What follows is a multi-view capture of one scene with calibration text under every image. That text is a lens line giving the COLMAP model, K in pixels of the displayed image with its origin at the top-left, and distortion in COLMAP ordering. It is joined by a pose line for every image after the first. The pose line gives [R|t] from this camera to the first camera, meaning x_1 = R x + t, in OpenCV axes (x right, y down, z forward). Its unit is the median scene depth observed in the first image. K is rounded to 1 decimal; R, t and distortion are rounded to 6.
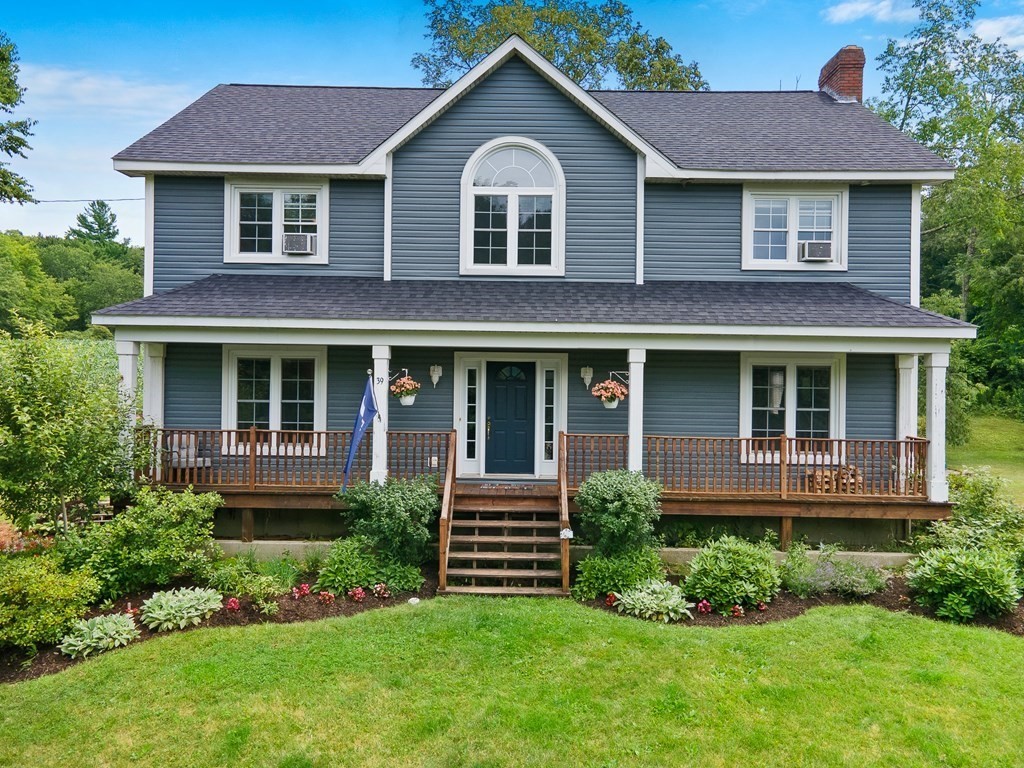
lens RADIAL K [[776.6, 0, 510.1], [0, 776.6, 388.3], [0, 0, 1]] dist [0.009743, 0.046943]
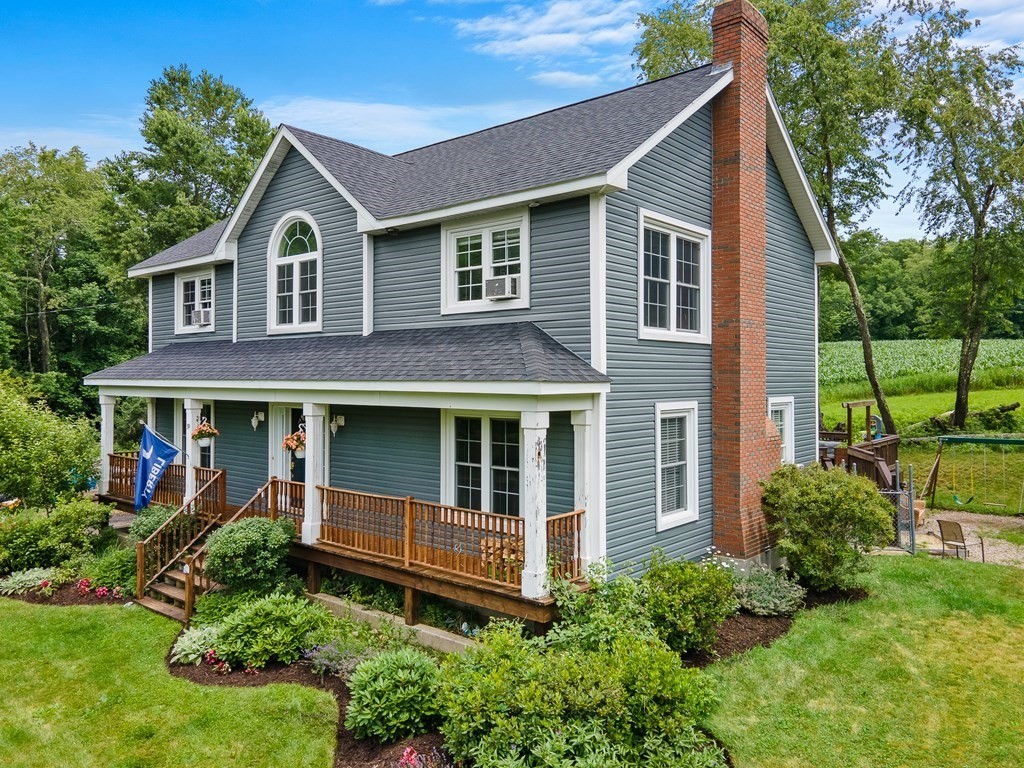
lens RADIAL K [[763.1, 0, 483.5], [0, 763.1, 370.2], [0, 0, 1]] dist [0.028091, 0.000852]
pose [[0.753036, -0.019378, -0.657694, 0.951085], [0.005664, 0.999720, -0.022969, -0.064868], [0.657955, 0.013571, 0.752935, 0.347513]]
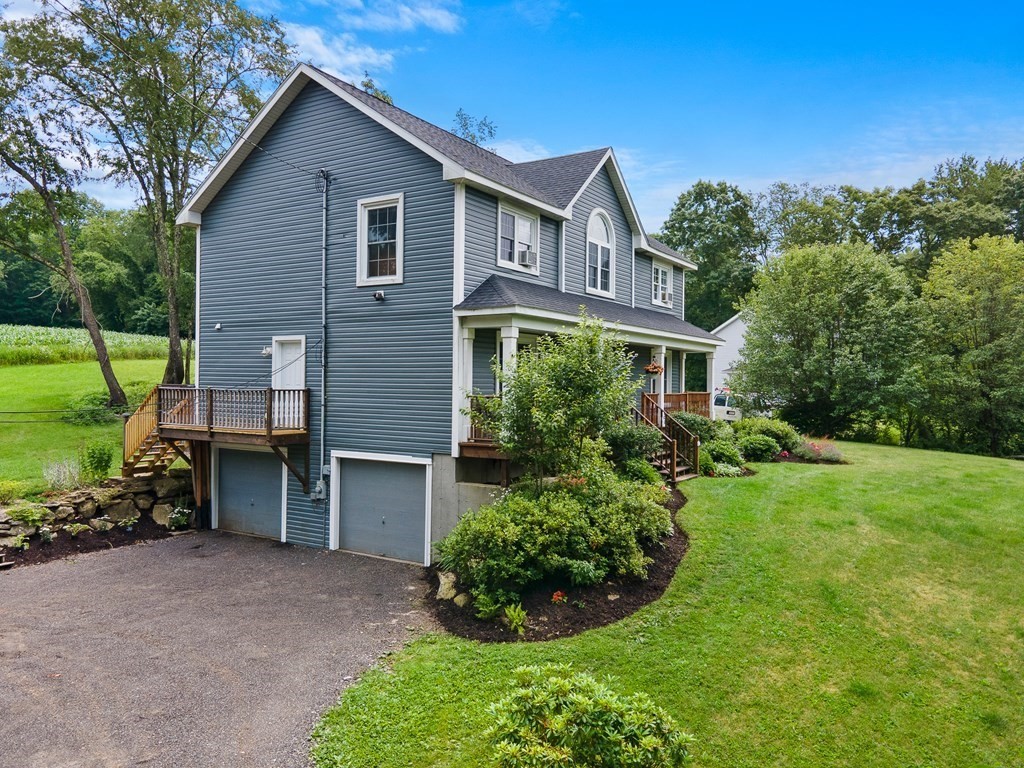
lens RADIAL K [[741.0, 0, 512.0], [0, 741.0, 384.0], [0, 0, 1]] dist [0.046578, 0.002587]
pose [[0.527226, -0.011094, 0.849653, -1.404274], [0.003372, 0.999934, 0.010964, 0.017205], [-0.849718, -0.002915, 0.527229, 0.354803]]
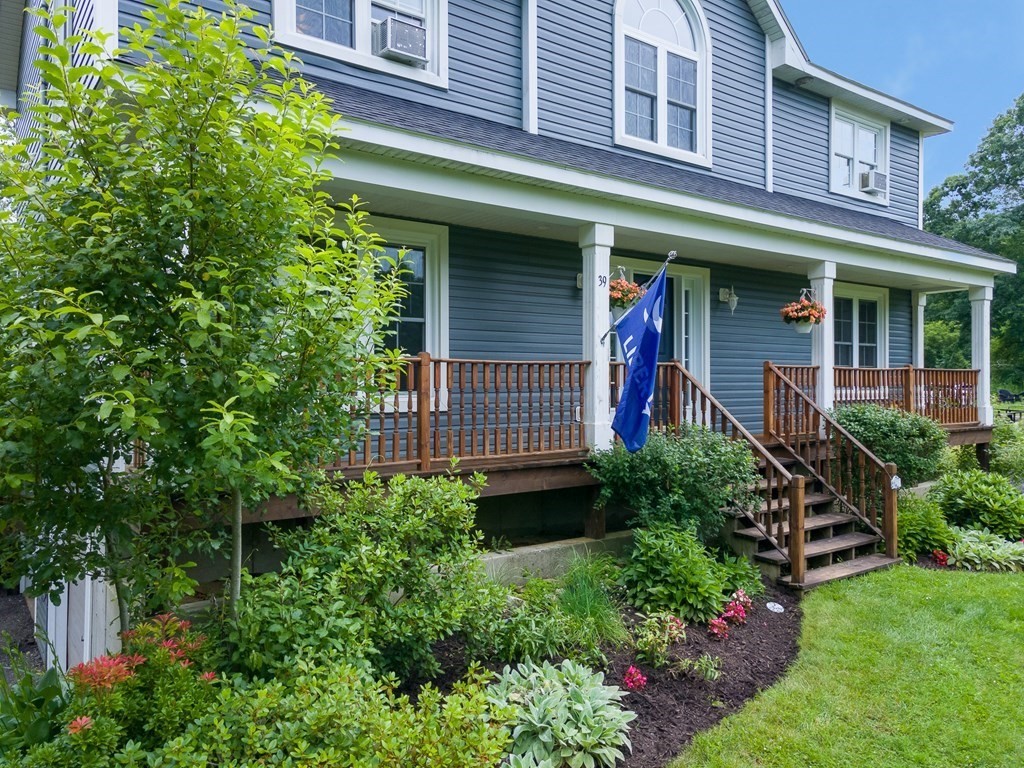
lens RADIAL K [[741.0, 0, 512.0], [0, 741.0, 384.0], [0, 0, 1]] dist [0.046578, 0.002587]
pose [[0.799184, -0.016305, 0.600865, -0.554126], [0.016390, 0.999851, 0.005332, 0.066168], [-0.600863, 0.005587, 0.799333, 0.522451]]
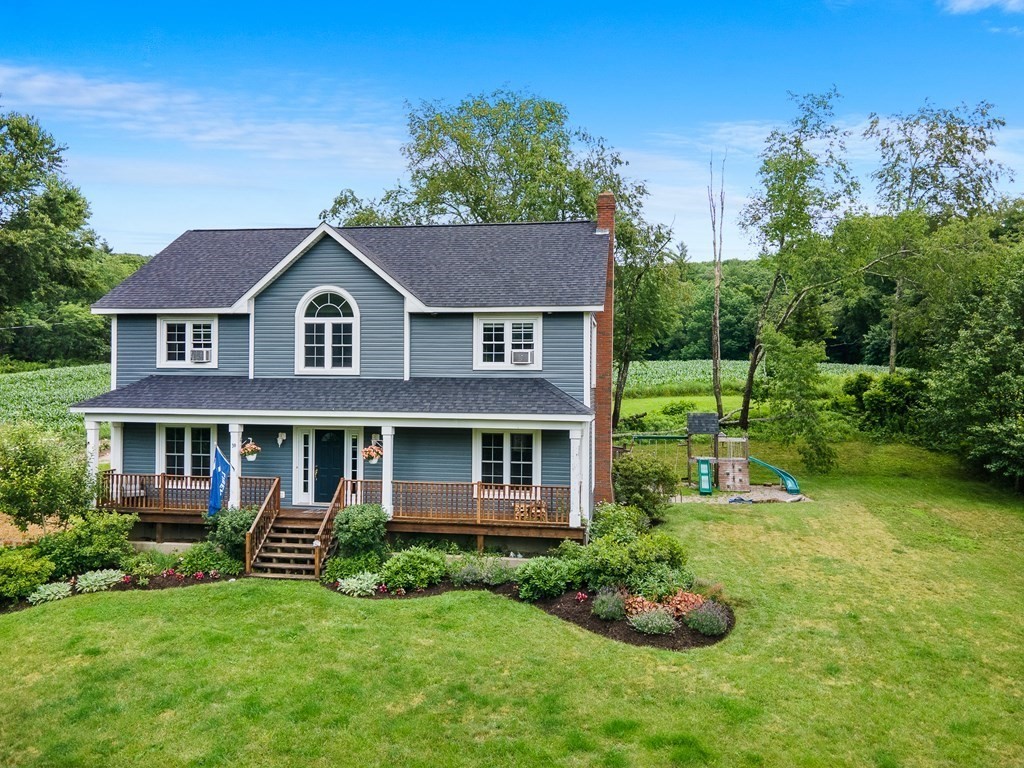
lens RADIAL K [[776.6, 0, 510.1], [0, 776.6, 388.3], [0, 0, 1]] dist [0.009743, 0.046943]
pose [[0.988608, -0.005511, -0.150412, 0.602662], [0.005212, 0.999984, -0.002382, -0.114075], [0.150423, 0.001570, 0.988621, -0.483632]]
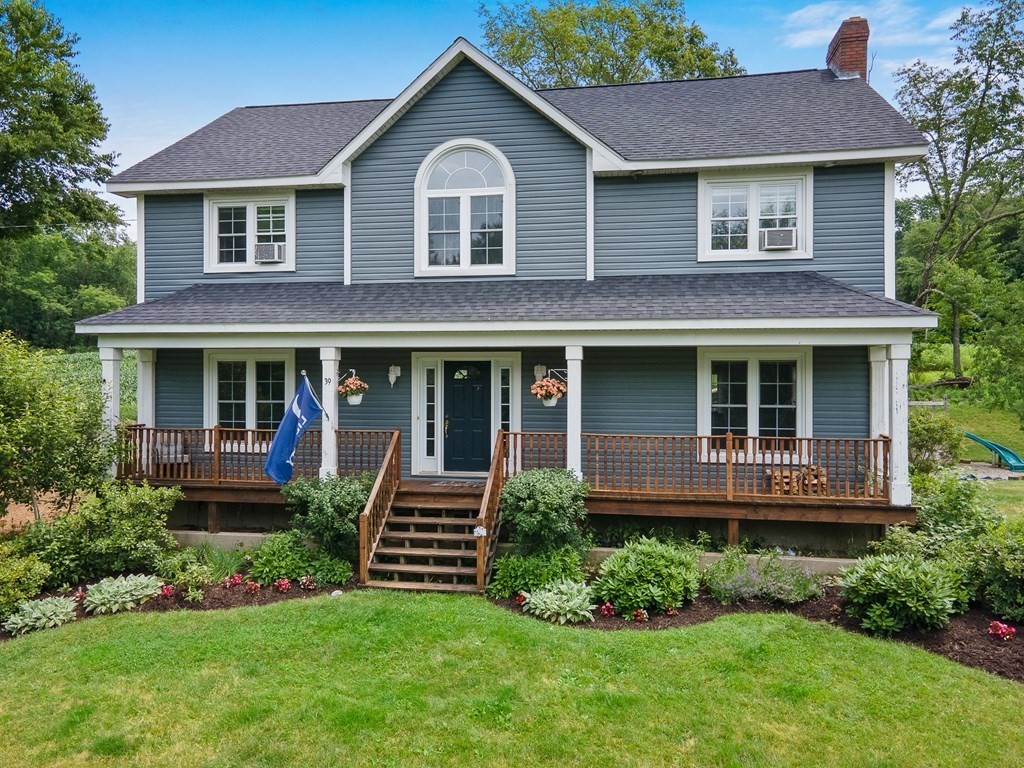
lens RADIAL K [[757.7, 0, 508.2], [0, 757.7, 389.2], [0, 0, 1]] dist [0.030116, 0.004449]
pose [[0.986211, -0.010123, -0.165186, 0.222855], [0.010275, 0.999947, 0.000063, 0.003117], [0.165176, -0.001759, 0.986262, 0.032748]]
